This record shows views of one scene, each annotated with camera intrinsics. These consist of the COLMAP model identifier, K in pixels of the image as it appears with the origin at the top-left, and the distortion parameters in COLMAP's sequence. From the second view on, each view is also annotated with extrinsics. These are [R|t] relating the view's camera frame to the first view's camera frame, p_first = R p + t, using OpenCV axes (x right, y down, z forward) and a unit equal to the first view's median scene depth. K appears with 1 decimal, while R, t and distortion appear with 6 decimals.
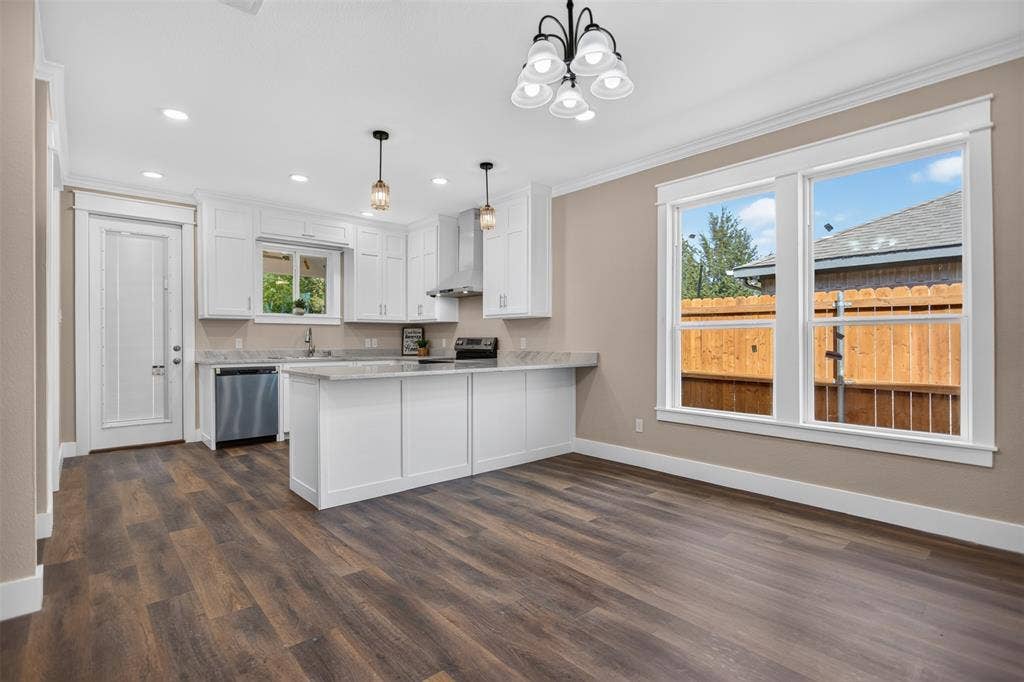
lens RADIAL K [[477.7, 0, 508.7], [0, 477.7, 340.7], [0, 0, 1]] dist [-0.003598, 0.001262]
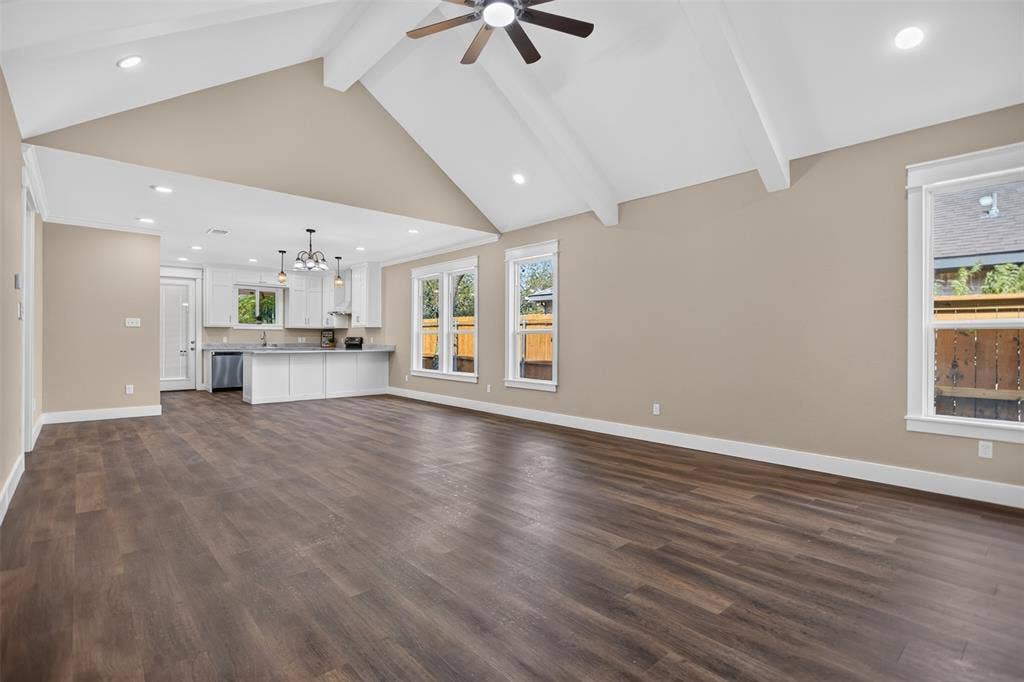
lens RADIAL K [[477.7, 0, 510.8], [0, 477.7, 336.3], [0, 0, 1]] dist [-0.003598, 0.001262]
pose [[0.999979, 0.004666, 0.004488, 0.653651], [-0.004644, 0.999977, -0.005027, -0.004243], [-0.004511, 0.005006, 0.999977, -1.048284]]
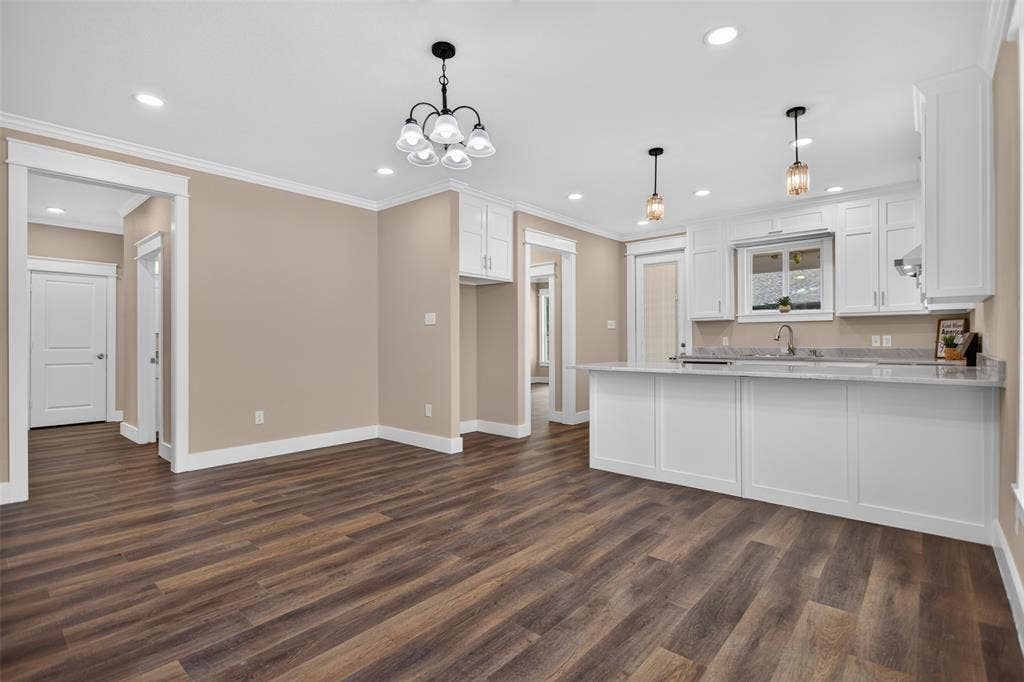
lens RADIAL K [[477.7, 0, 511.5], [0, 477.7, 339.8], [0, 0, 1]] dist [-0.003598, 0.001262]
pose [[0.145721, -0.002083, -0.989324, 0.569946], [0.006188, 0.999980, -0.001194, -0.000162], [0.989306, -0.005948, 0.145731, 0.382745]]
